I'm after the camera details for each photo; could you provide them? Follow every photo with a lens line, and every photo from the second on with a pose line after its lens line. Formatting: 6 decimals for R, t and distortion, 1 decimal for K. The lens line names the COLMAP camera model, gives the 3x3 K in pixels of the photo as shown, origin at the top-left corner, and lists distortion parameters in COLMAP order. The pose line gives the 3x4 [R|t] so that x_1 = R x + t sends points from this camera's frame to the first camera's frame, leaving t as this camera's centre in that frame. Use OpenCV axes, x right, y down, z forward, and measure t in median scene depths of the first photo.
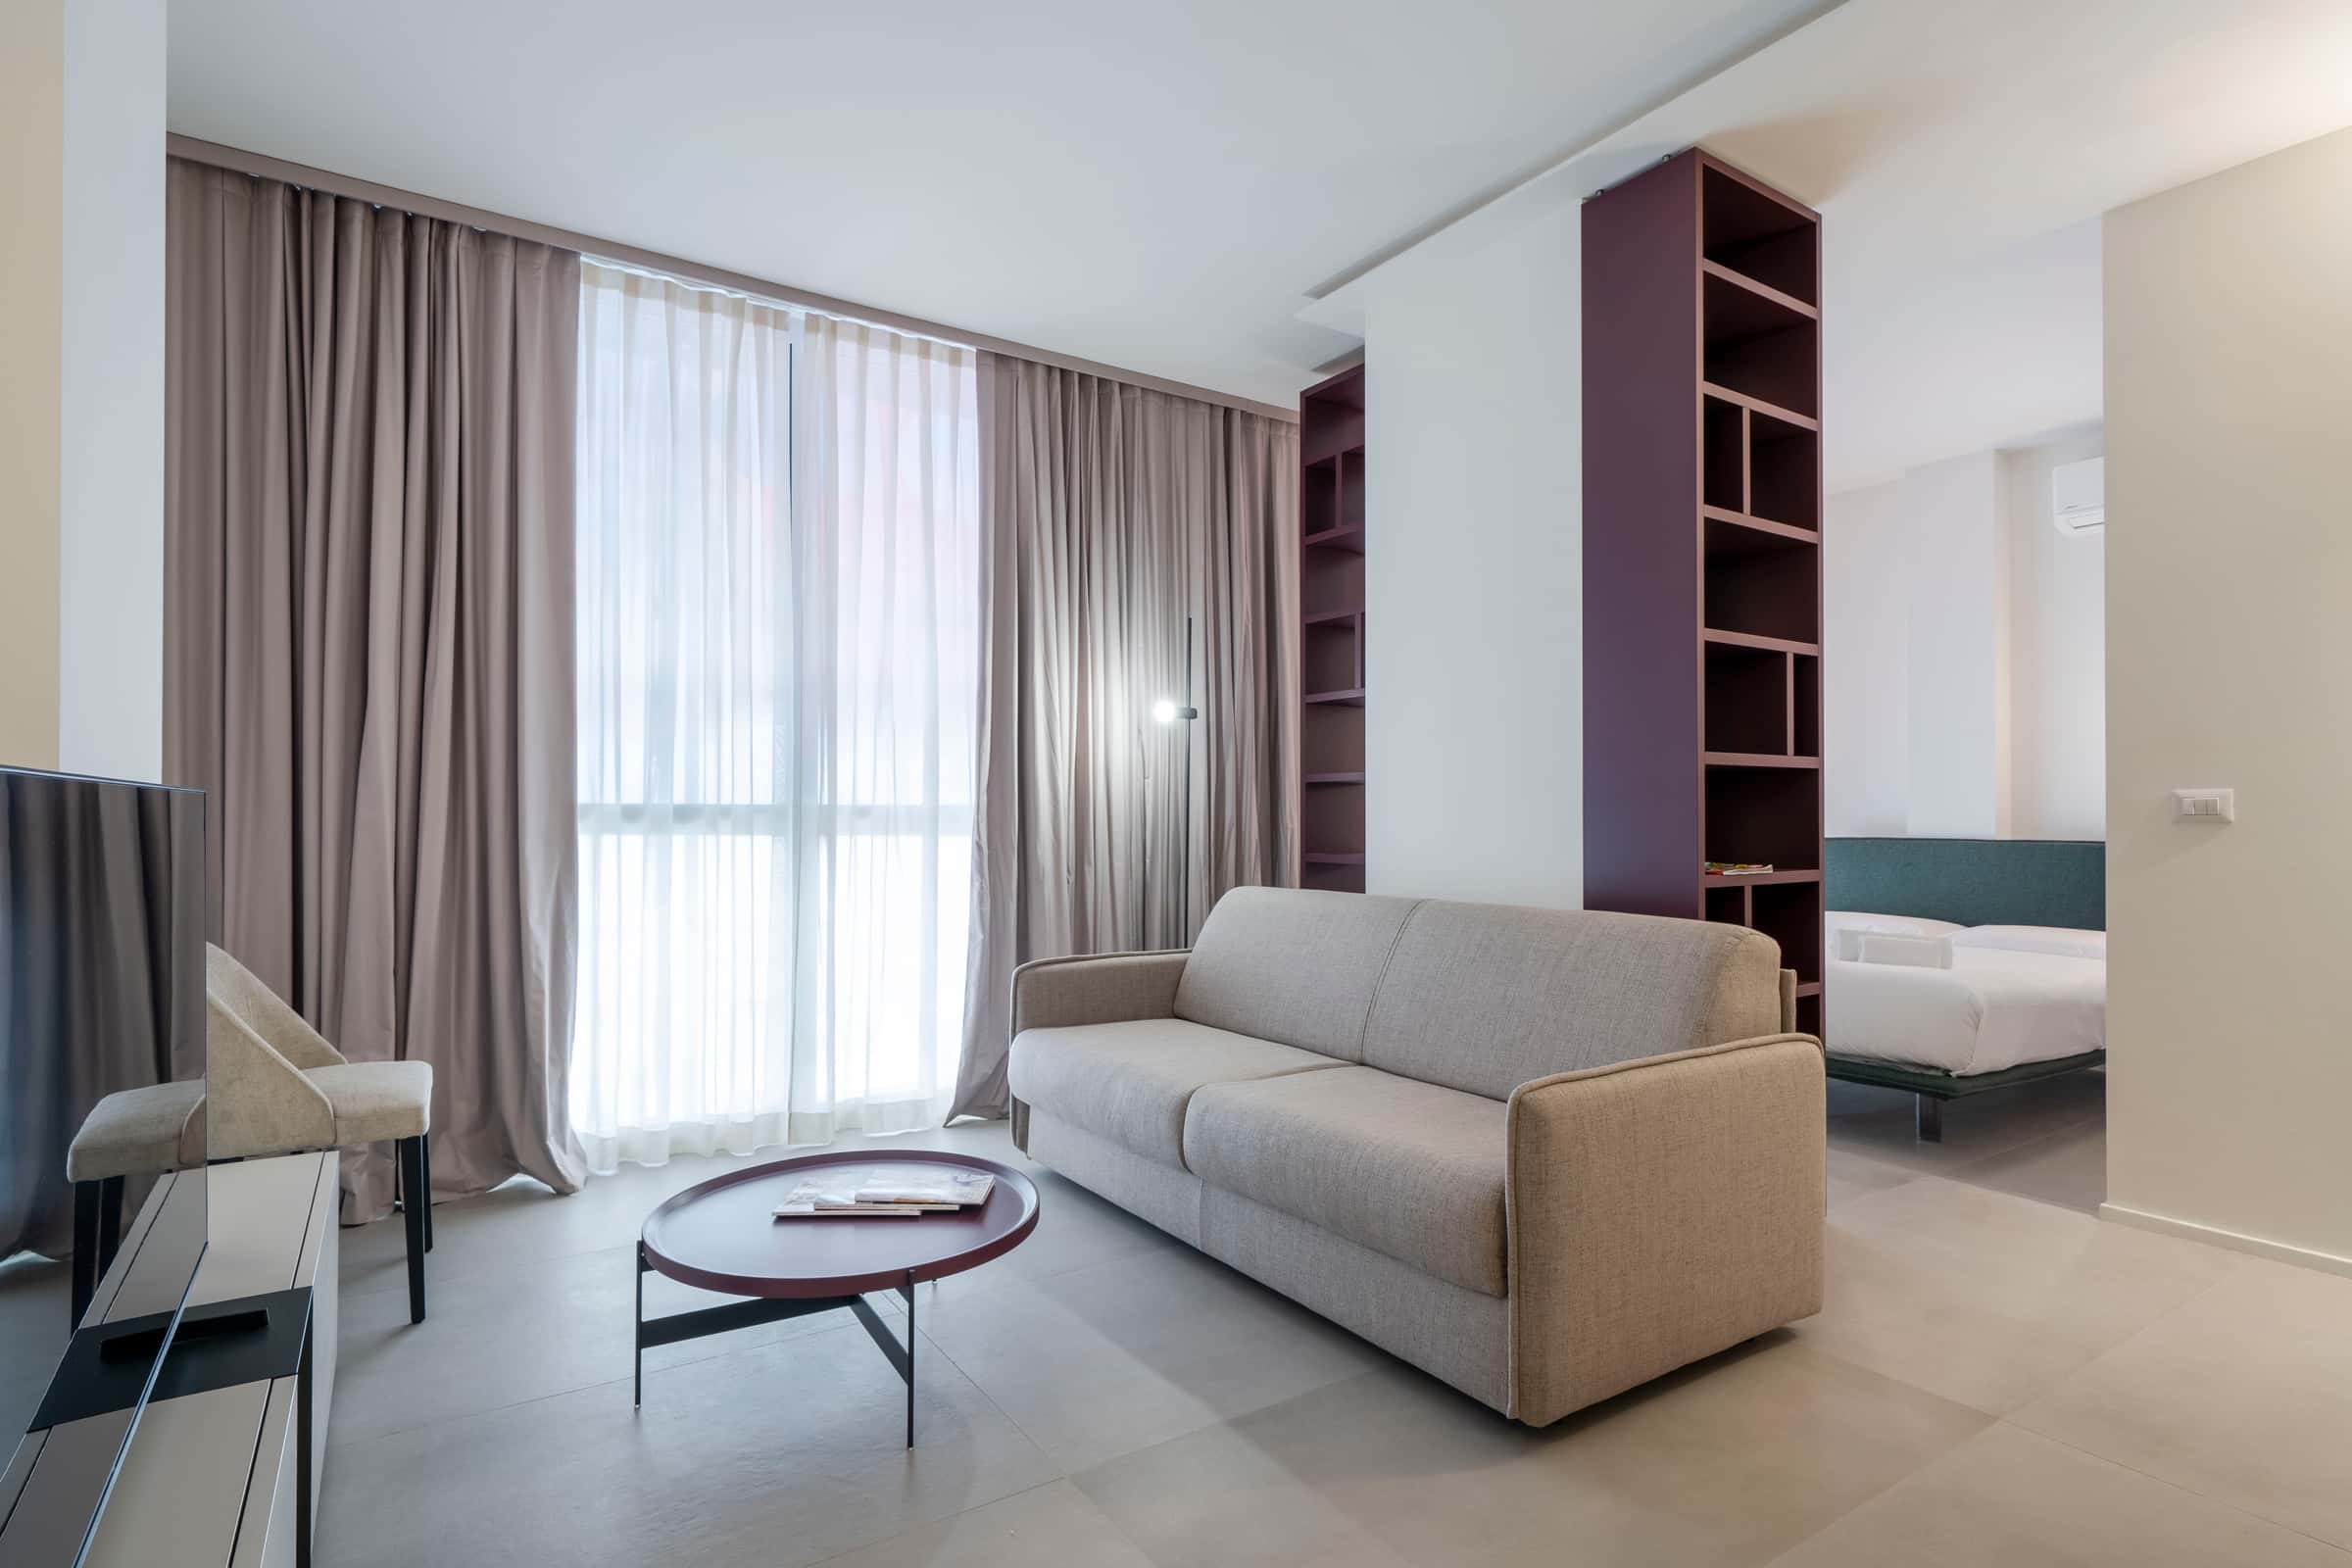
lens RADIAL K [[1167.2, 0, 1160.9], [0, 1167.2, 804.2], [0, 0, 1]] dist [0.006468, -0.003261]
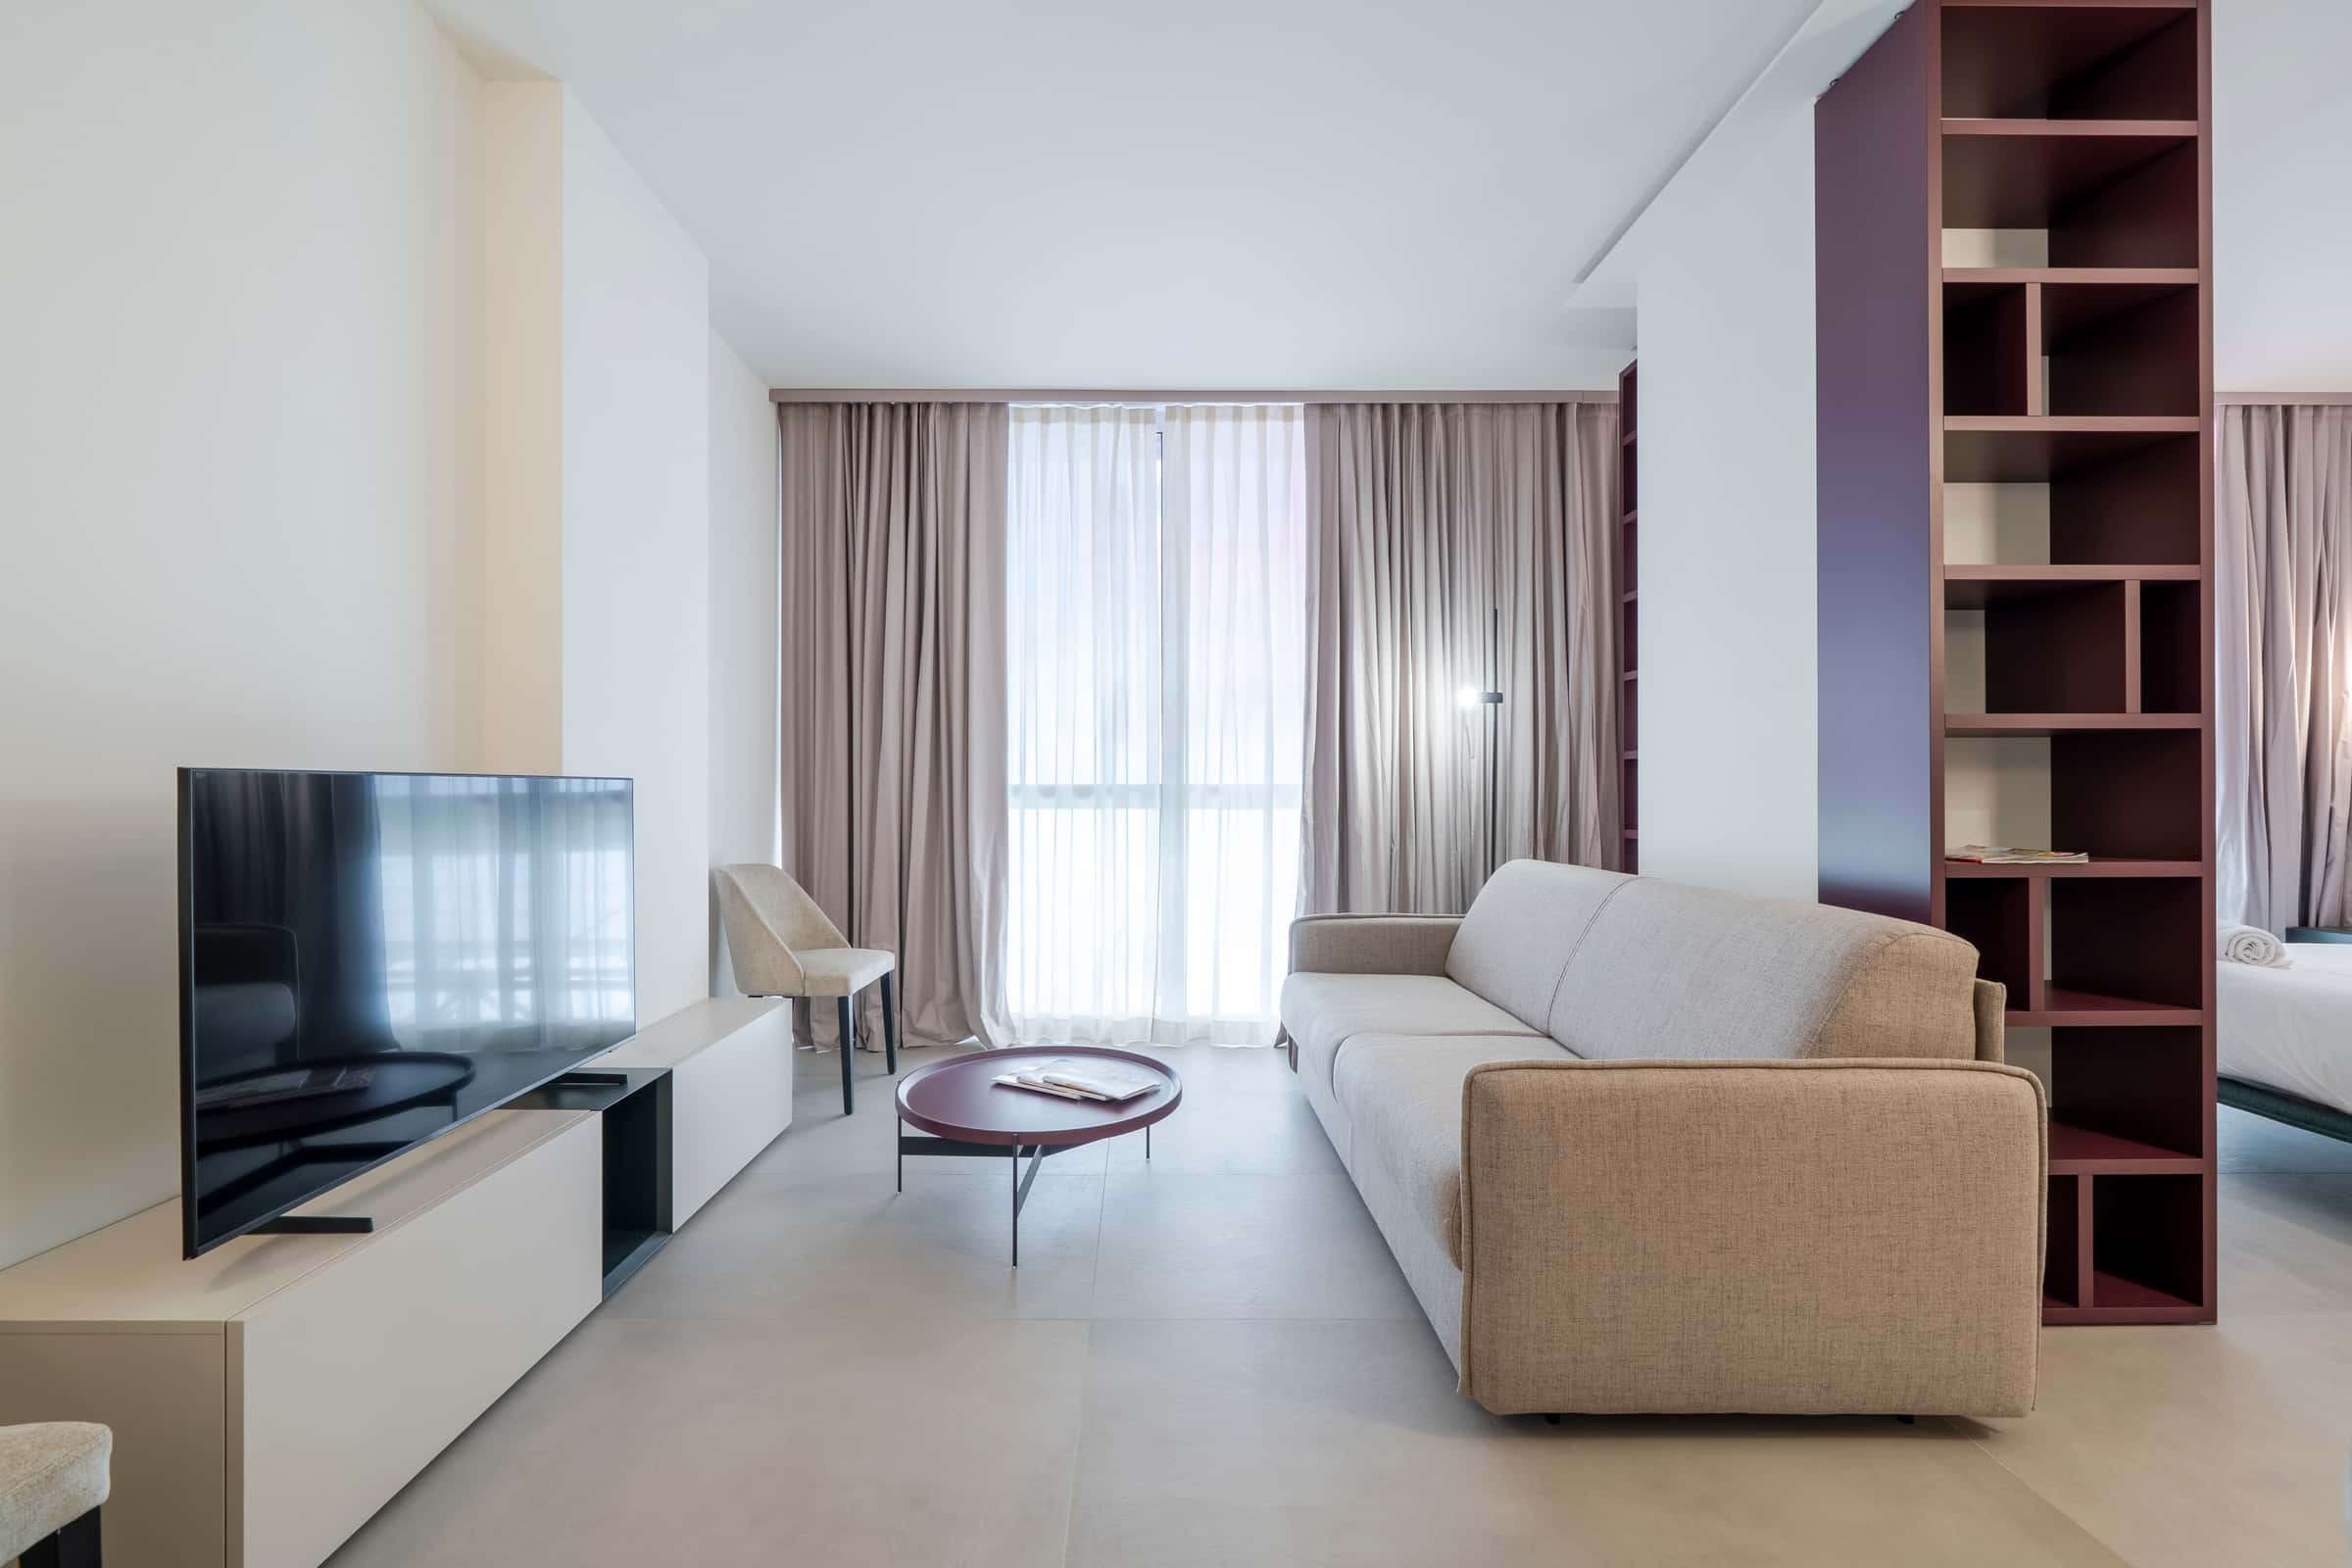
lens RADIAL K [[965.3, 0, 1149.2], [0, 965.3, 791.7], [0, 0, 1]] dist [-0.003505, 0.001145]
pose [[0.839438, -0.001988, -0.543452, 0.301830], [0.005724, 0.999970, 0.005185, 0.003014], [0.543425, -0.007463, 0.839424, 0.097452]]
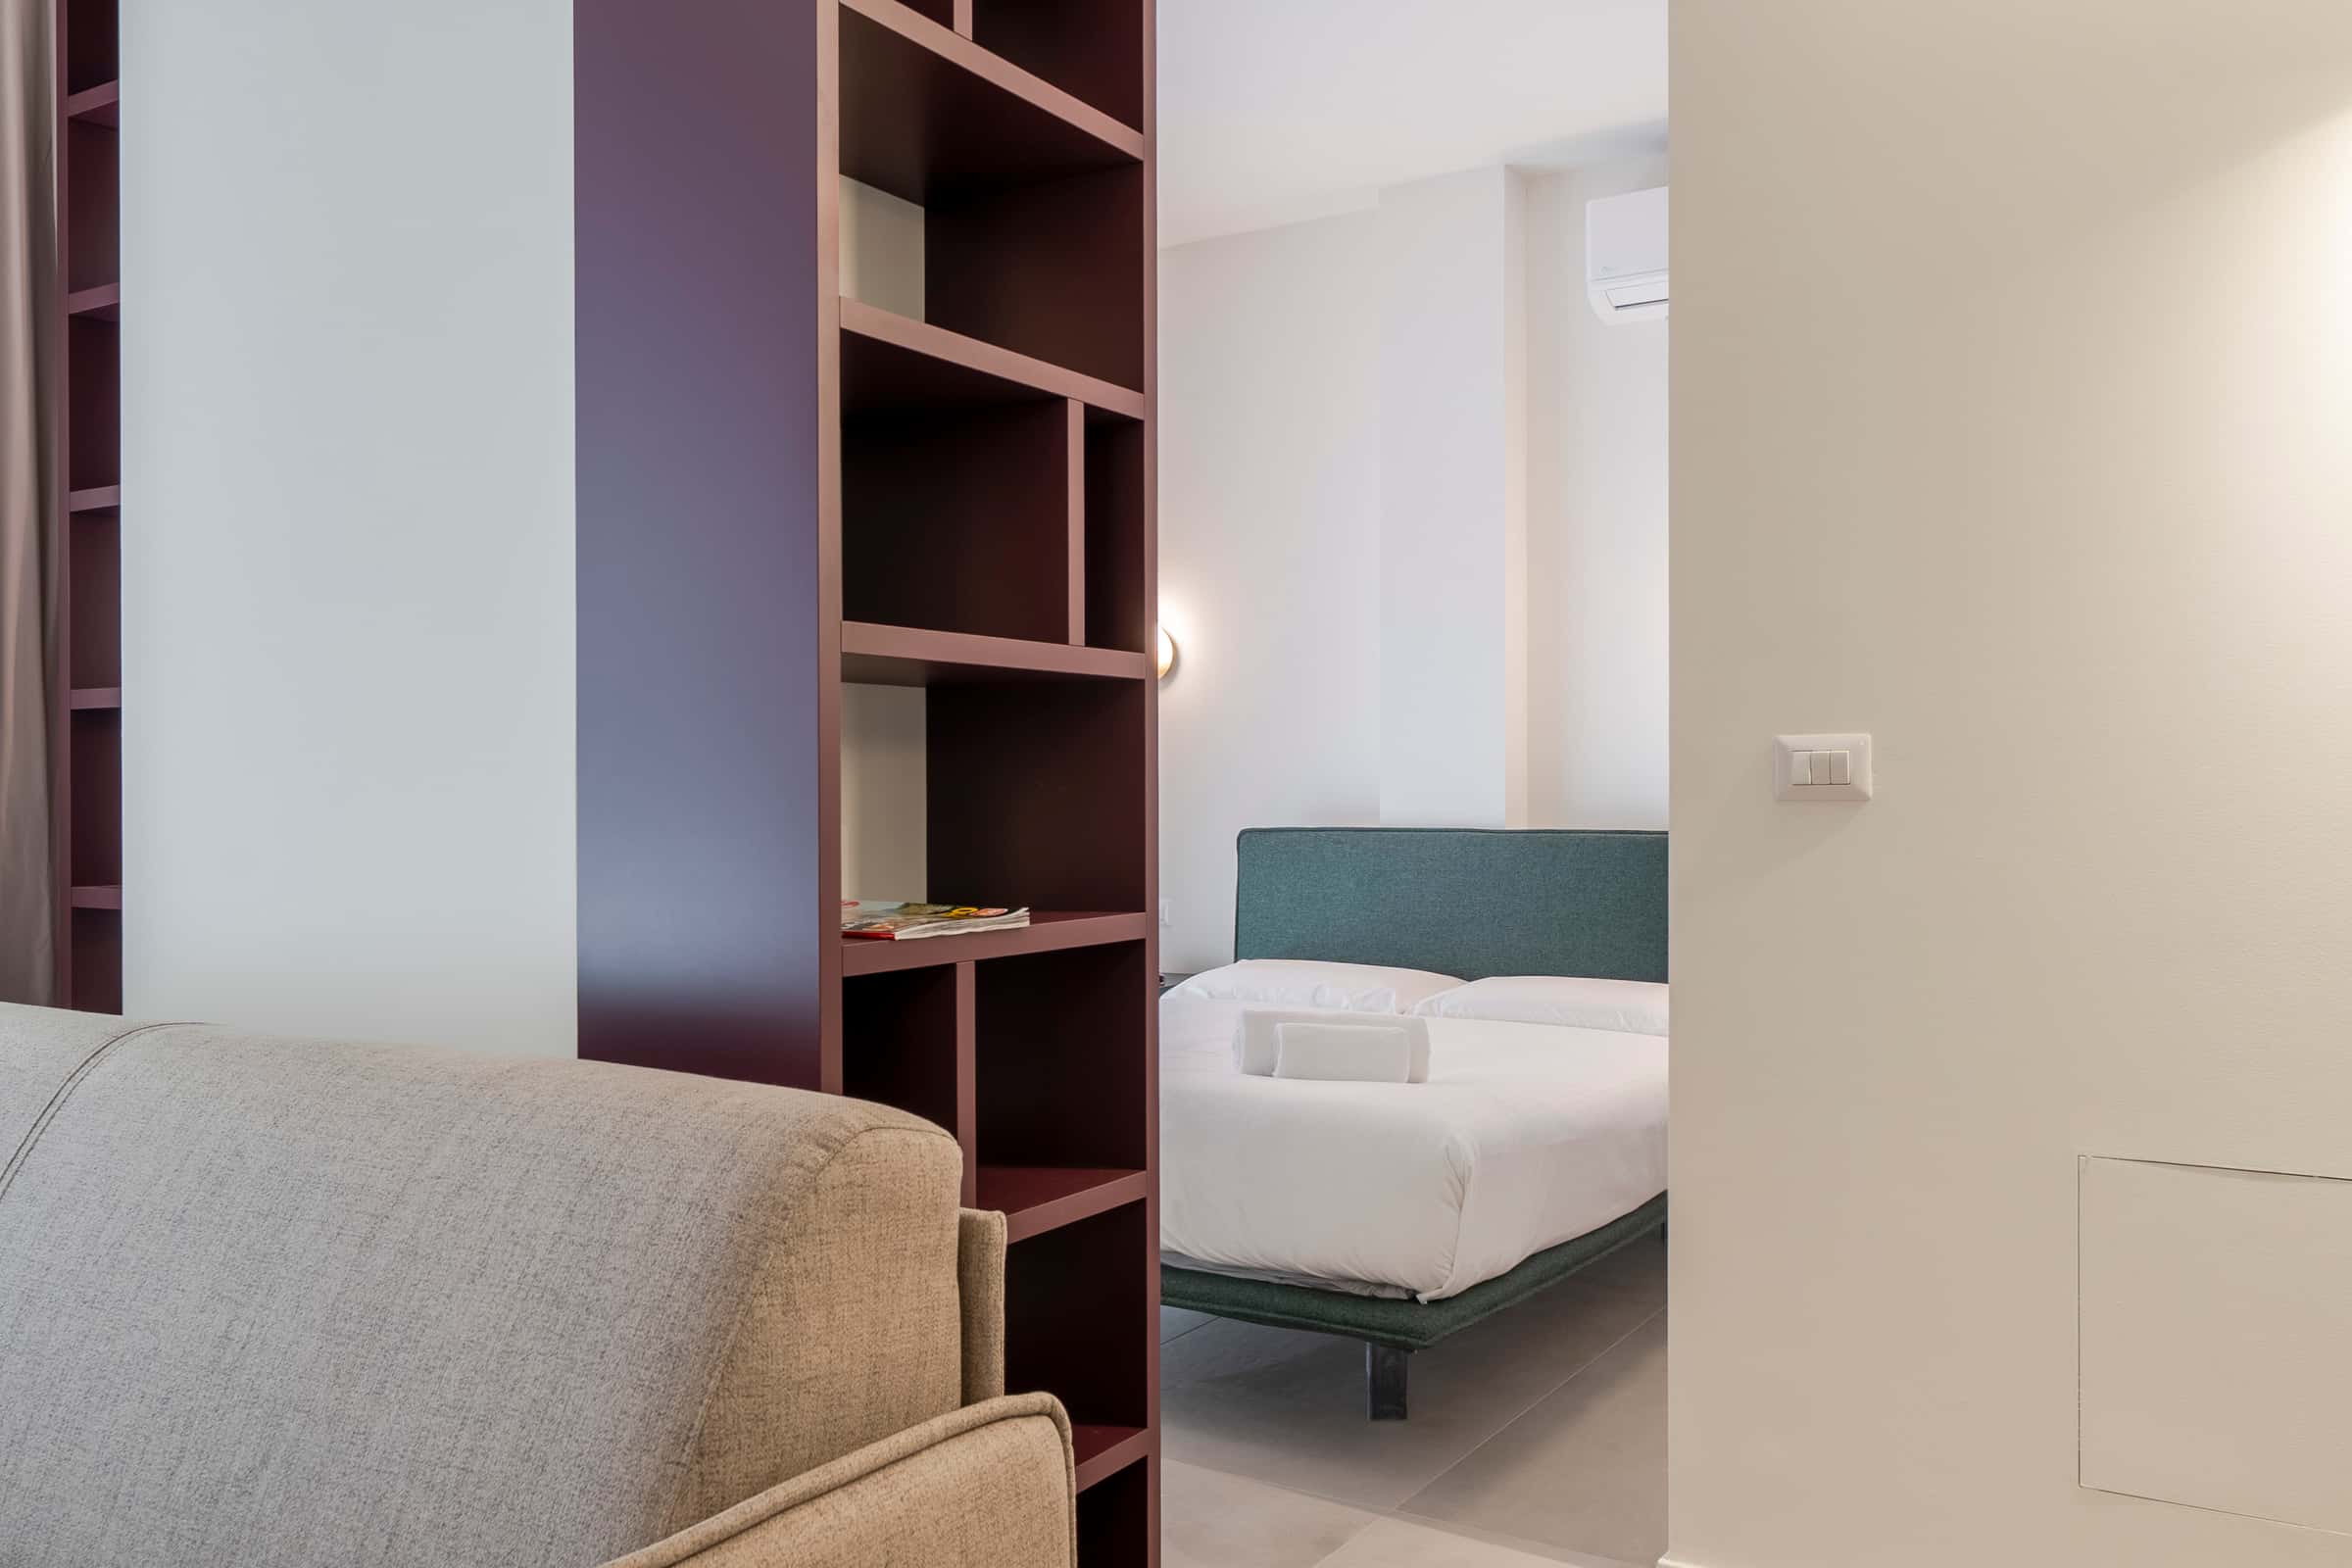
lens RADIAL K [[1887.0, 0, 1151.5], [0, 1887.0, 786.9], [0, 0, 1]] dist [-0.000753, 0.000961]
pose [[0.911077, -0.002154, 0.412230, 0.252310], [-0.000565, 0.999979, 0.006474, 0.004430], [-0.412235, -0.006132, 0.911057, 0.329284]]
